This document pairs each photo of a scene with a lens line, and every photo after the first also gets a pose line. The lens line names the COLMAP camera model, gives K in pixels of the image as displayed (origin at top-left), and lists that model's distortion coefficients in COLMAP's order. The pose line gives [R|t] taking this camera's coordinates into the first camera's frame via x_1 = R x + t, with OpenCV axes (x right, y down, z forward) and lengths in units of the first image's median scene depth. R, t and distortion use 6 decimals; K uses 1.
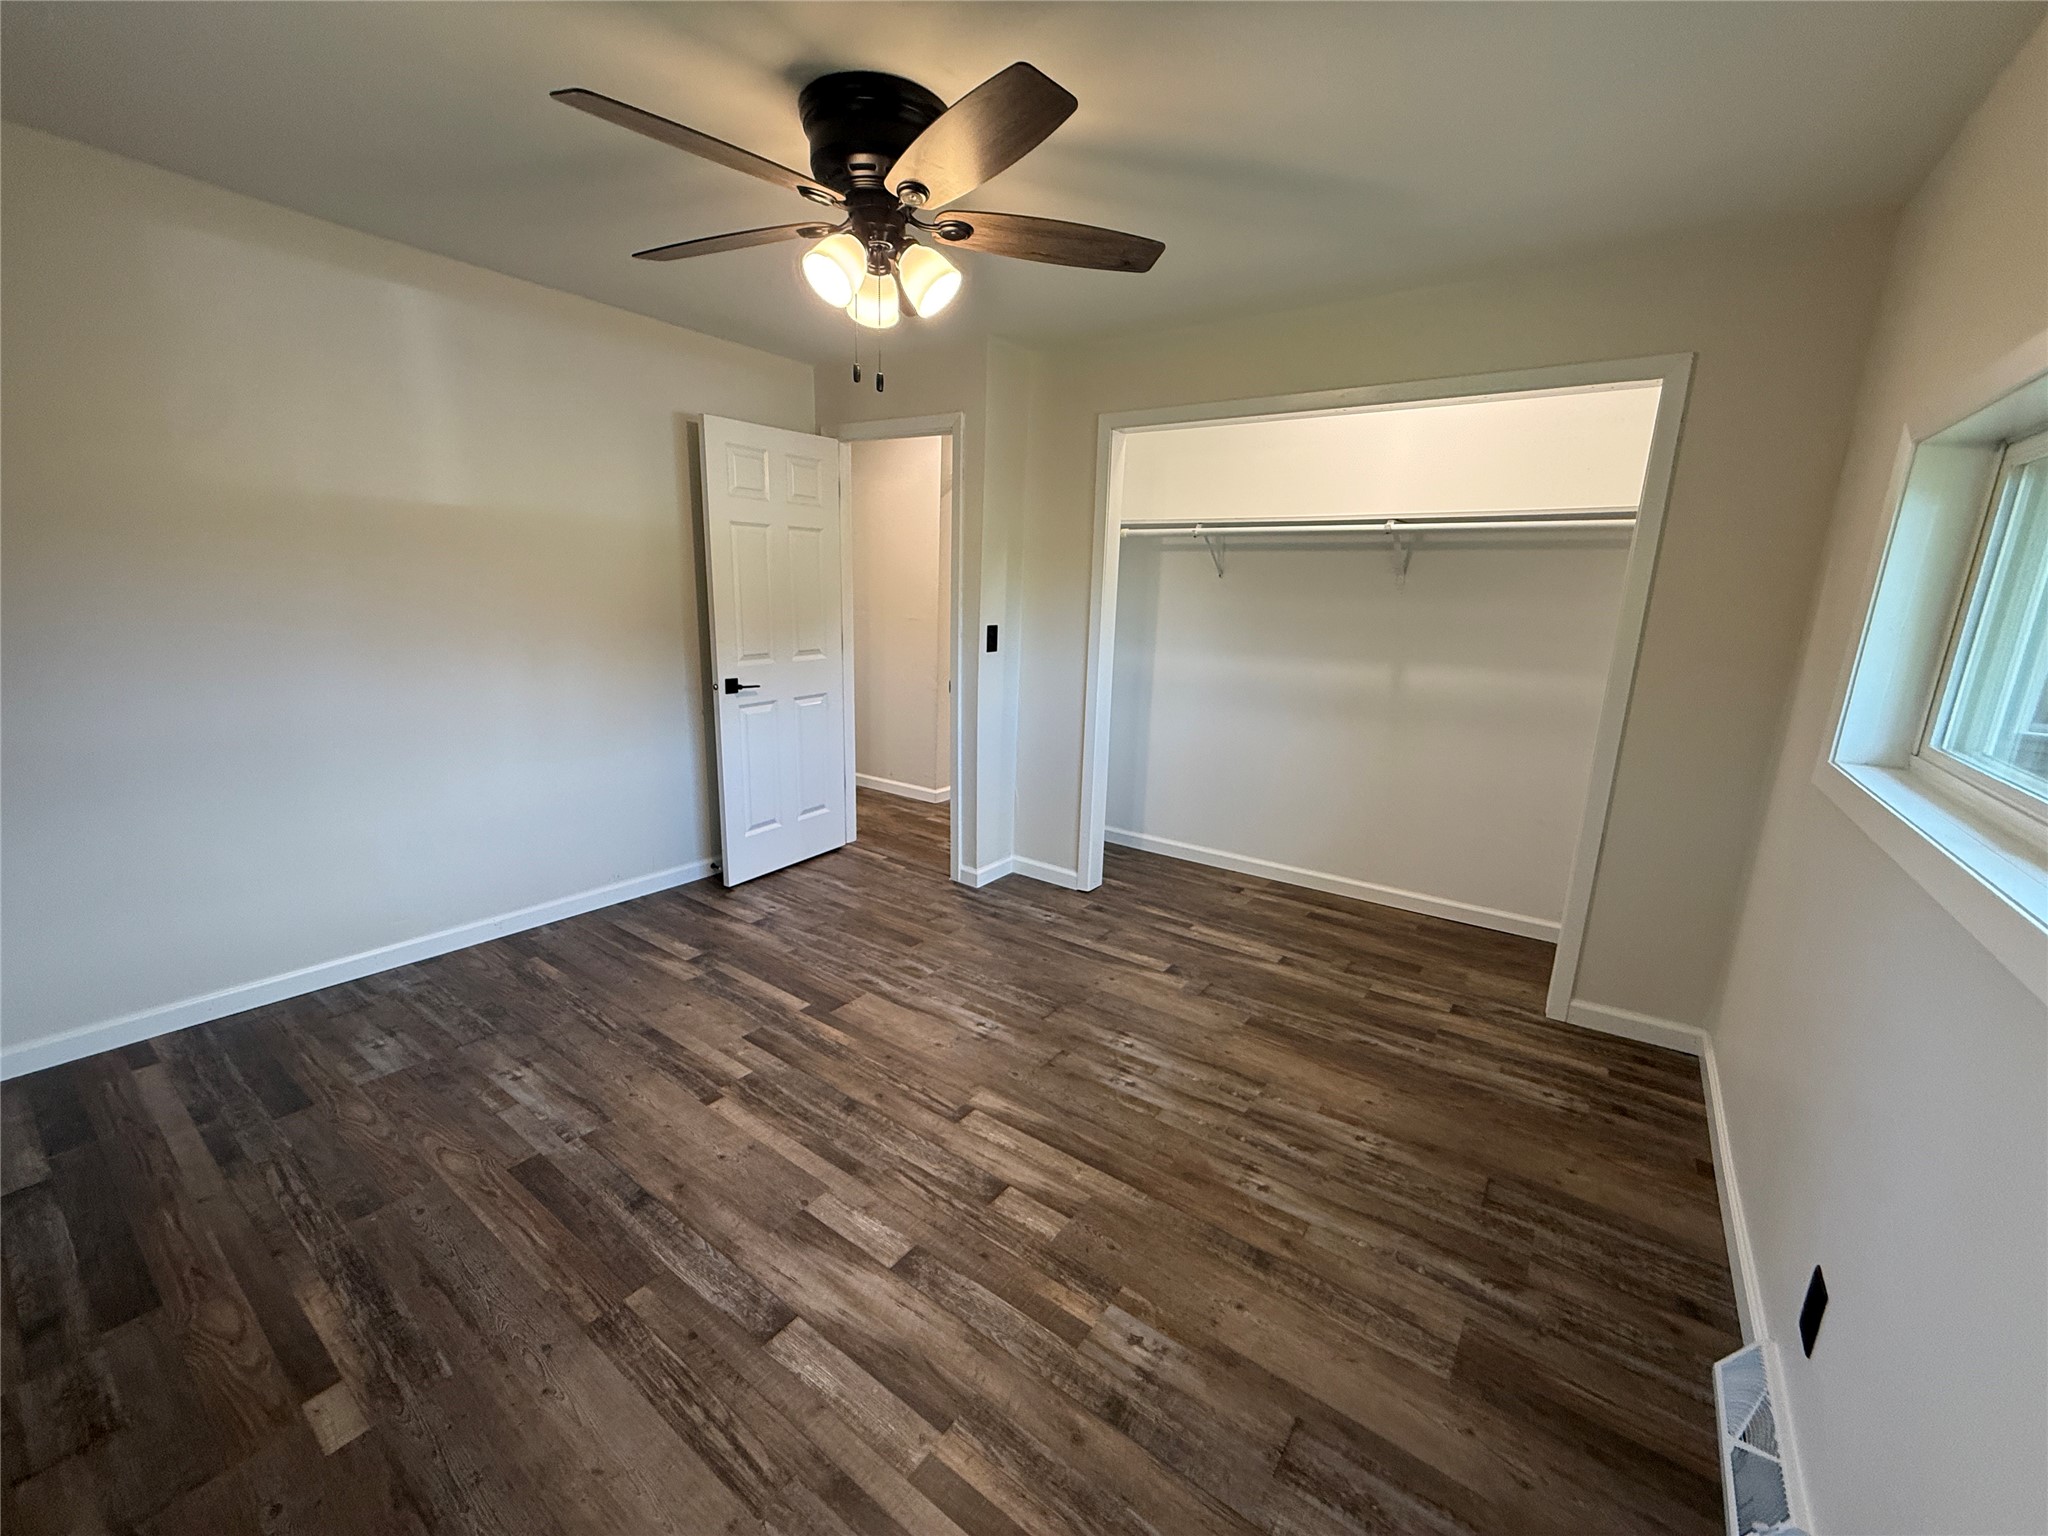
lens RADIAL K [[827.2, 0, 1017.7], [0, 827.2, 766.5], [0, 0, 1]] dist [-0.000359, 0.000732]
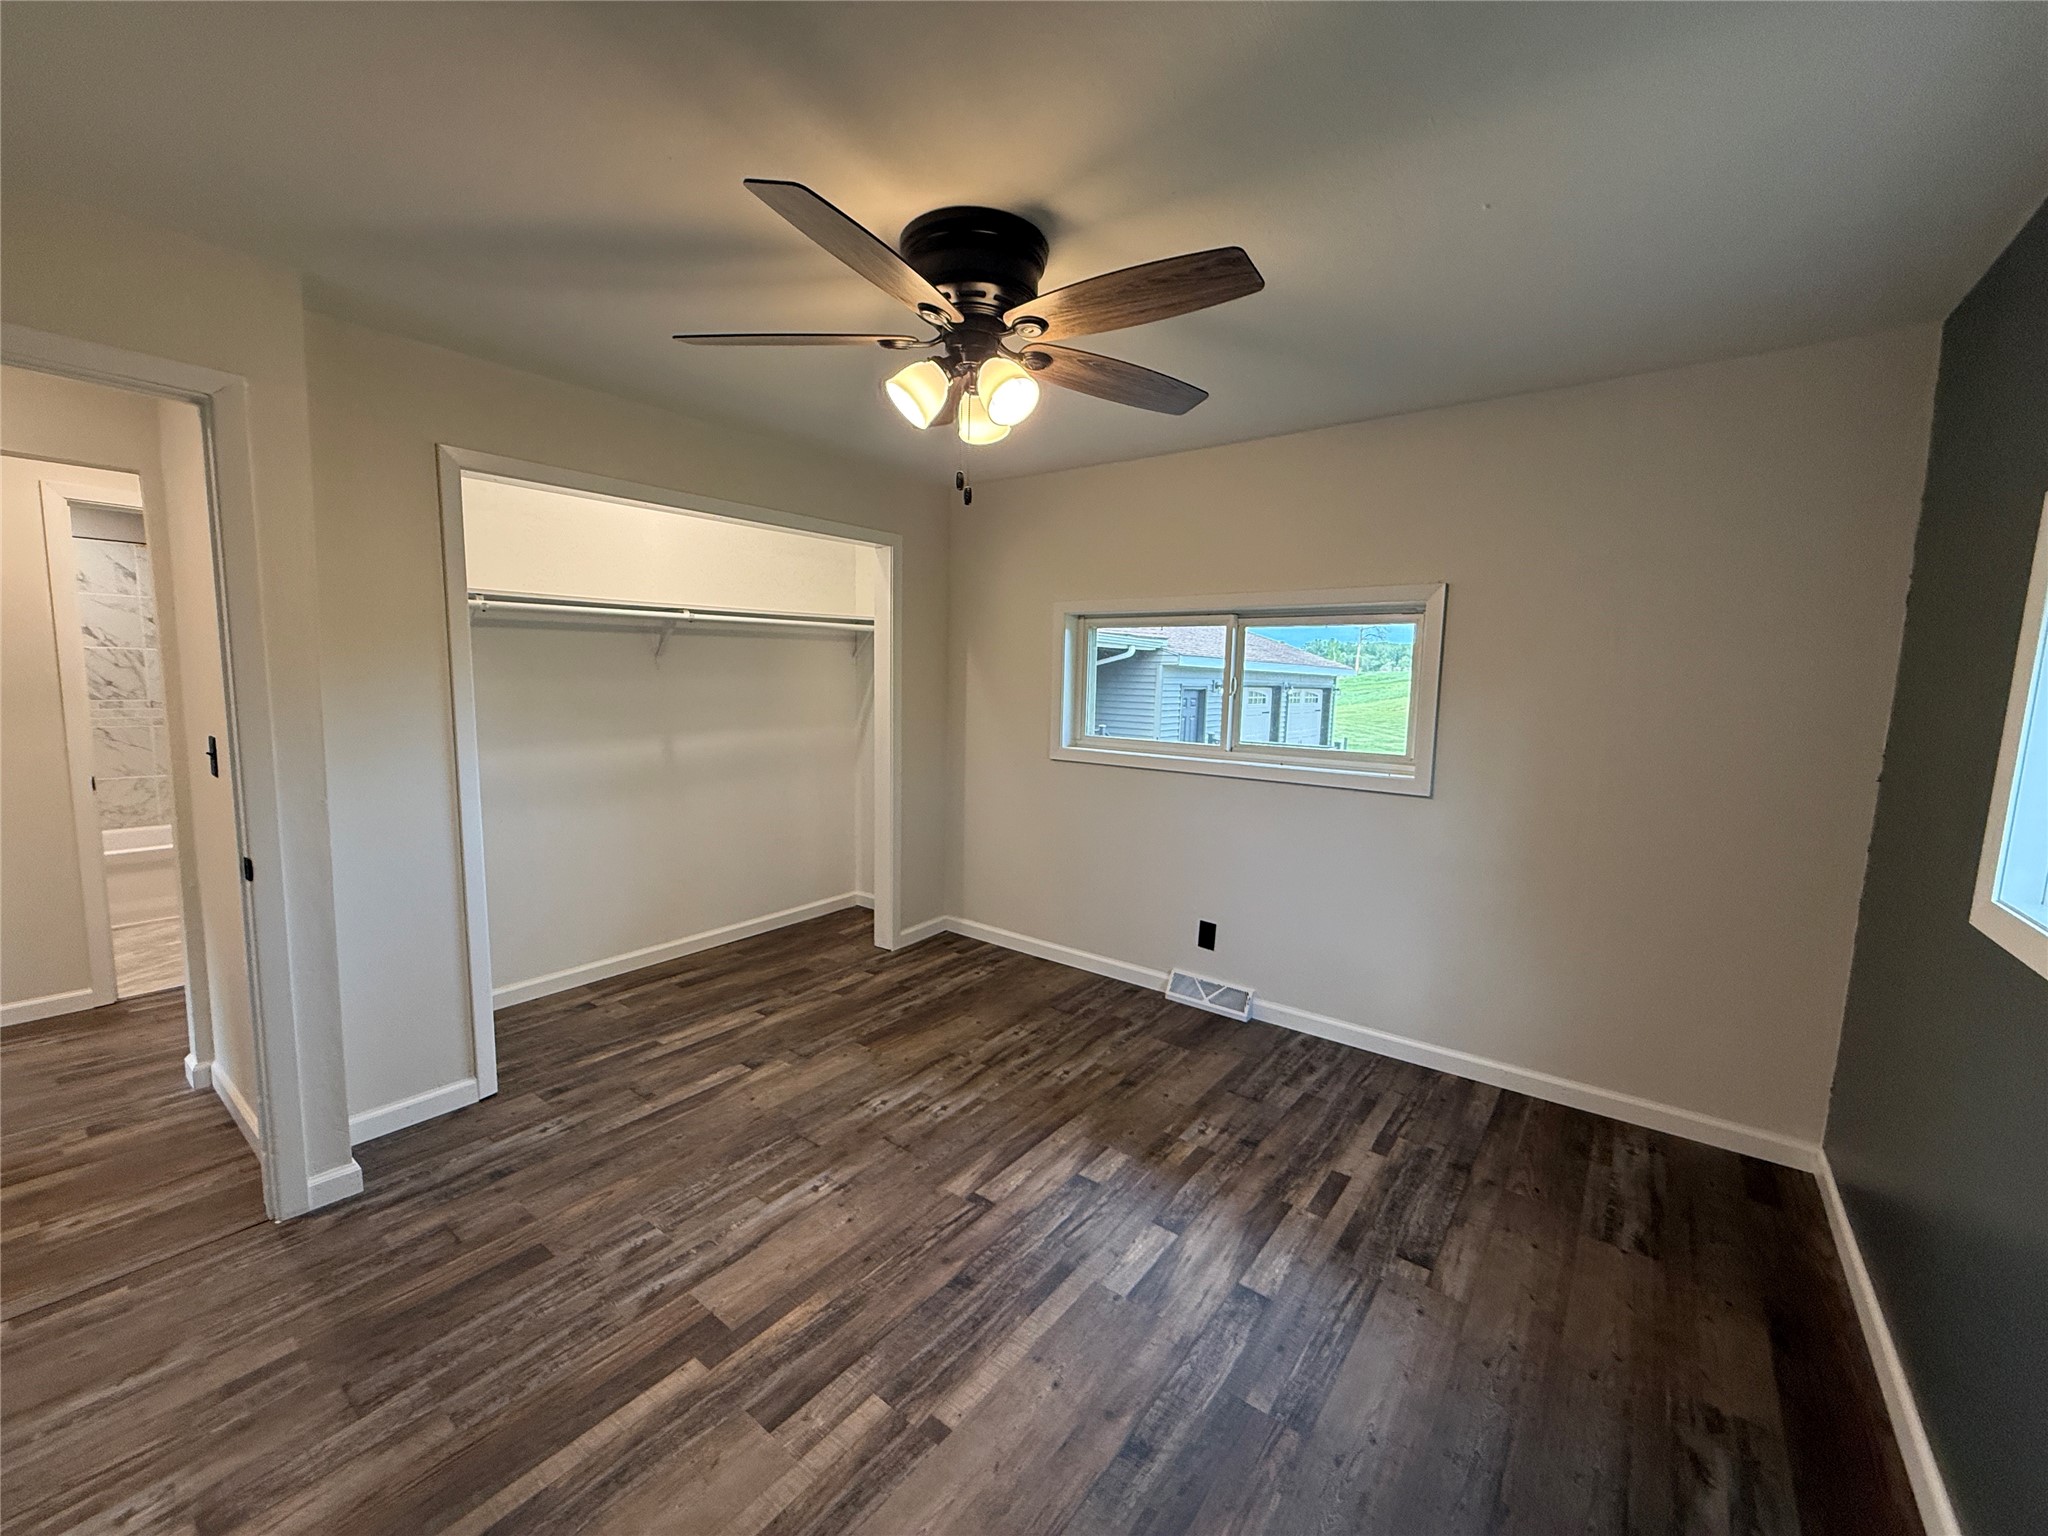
lens RADIAL K [[827.2, 0, 1017.7], [0, 827.2, 766.5], [0, 0, 1]] dist [-0.000359, 0.000732]
pose [[0.024502, -0.144476, 0.989205, -0.867526], [0.199047, 0.970395, 0.136799, -0.200085], [-0.979684, 0.193546, 0.052534, 0.695194]]
